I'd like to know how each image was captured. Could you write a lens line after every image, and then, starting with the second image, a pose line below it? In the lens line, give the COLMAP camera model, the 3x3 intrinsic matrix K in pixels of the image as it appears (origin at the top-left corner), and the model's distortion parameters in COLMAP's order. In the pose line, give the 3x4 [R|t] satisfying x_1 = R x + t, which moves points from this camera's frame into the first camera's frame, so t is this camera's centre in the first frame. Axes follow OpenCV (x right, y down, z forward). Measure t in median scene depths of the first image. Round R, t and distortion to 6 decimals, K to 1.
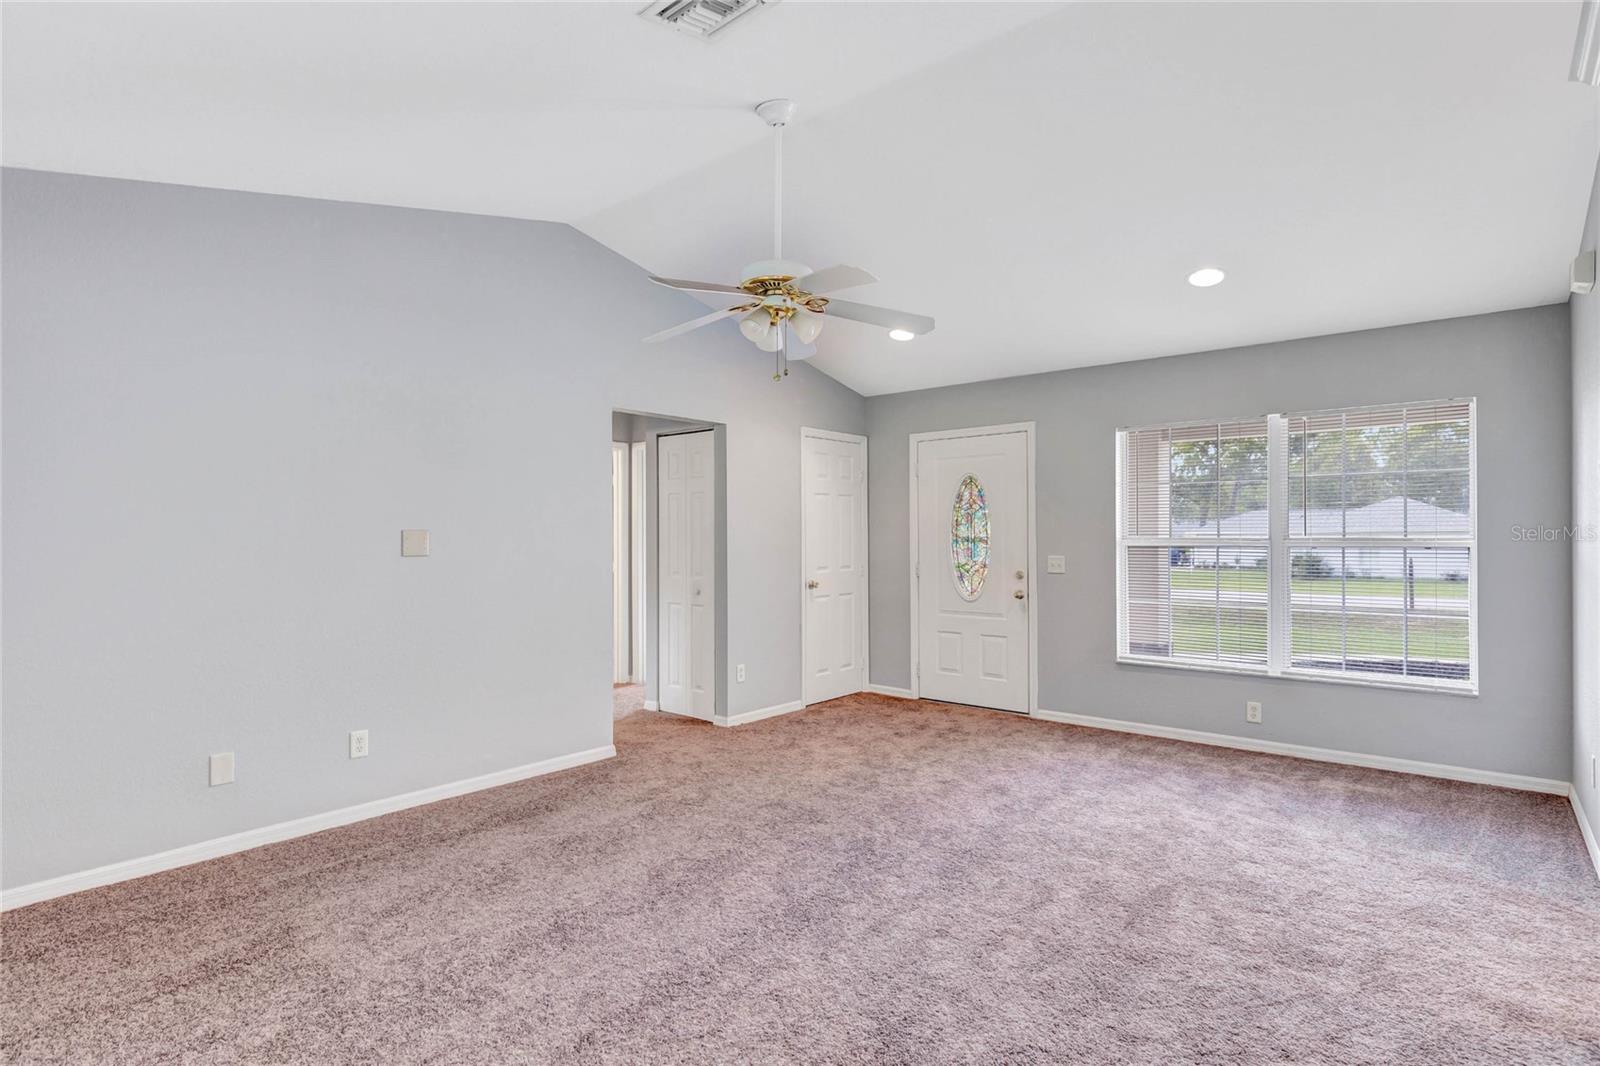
lens RADIAL K [[798.4, 0, 800.0], [0, 798.4, 533.0], [0, 0, 1]] dist [0.000900, 0.000135]
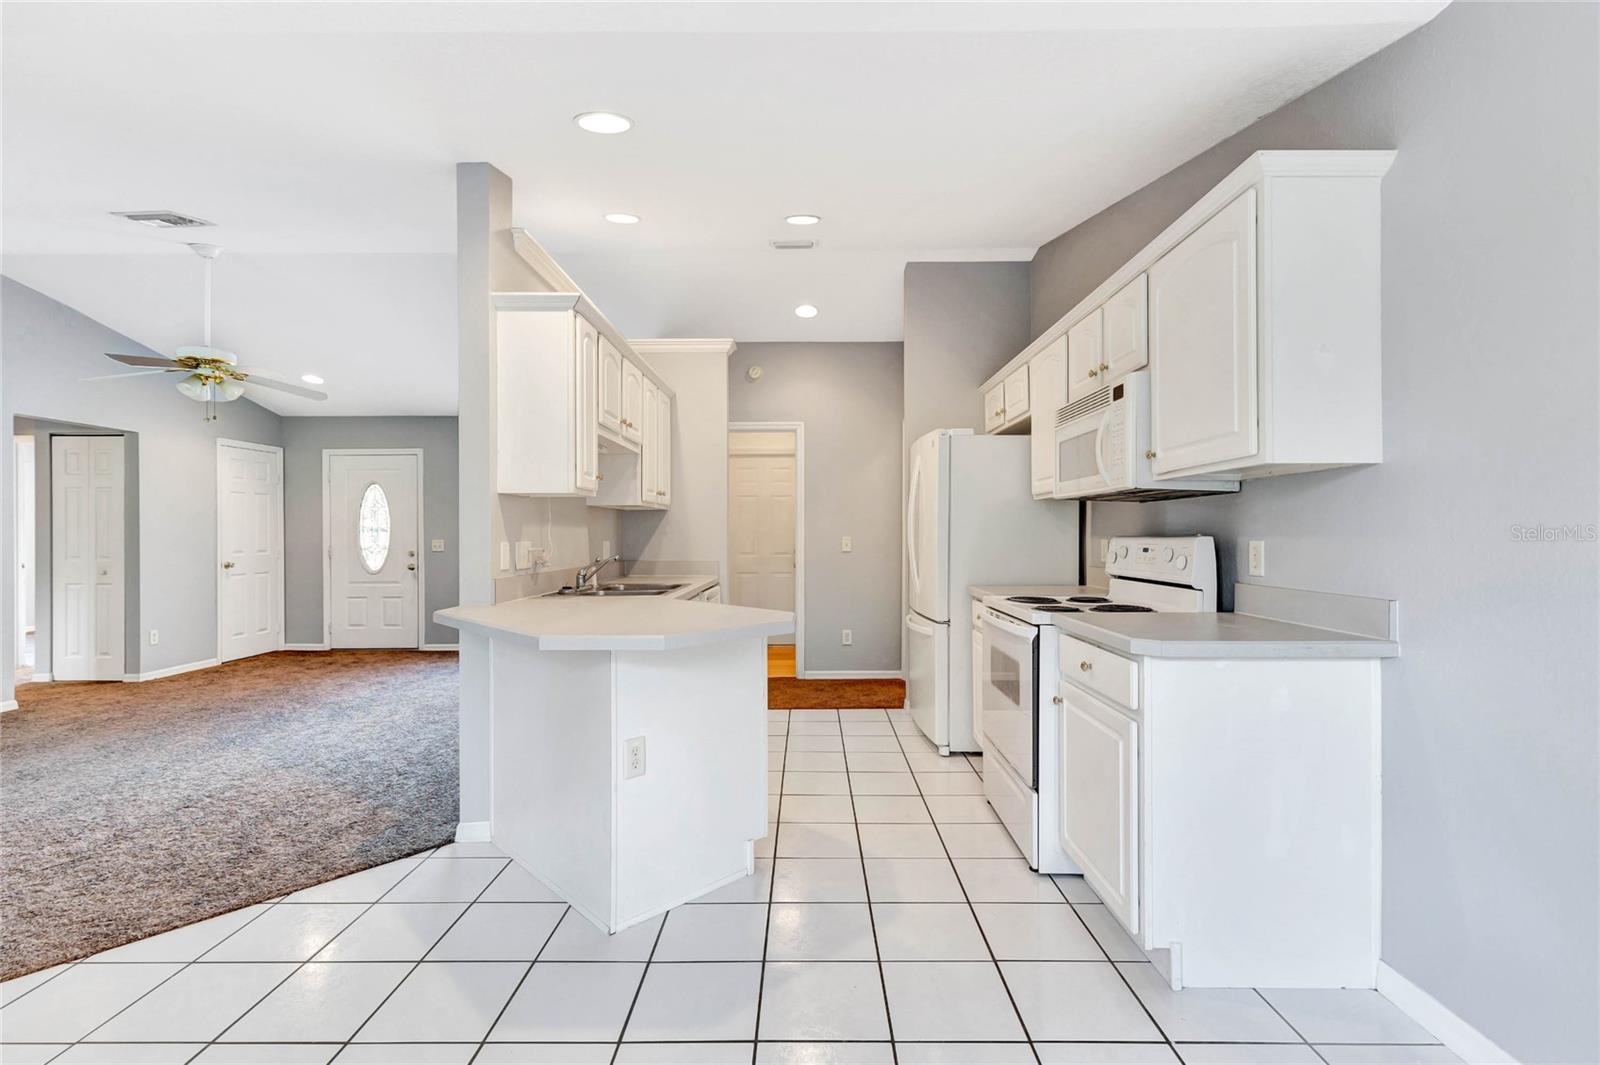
lens RADIAL K [[718.3, 0, 800.0], [0, 718.3, 532.5], [0, 0, 1]] dist [0.000489, 0.000302]
pose [[0.764849, 0.000474, 0.644210, -0.026523], [0.000065, 1.000000, -0.000812, 0.016146], [-0.644210, 0.000663, 0.764848, -0.468001]]
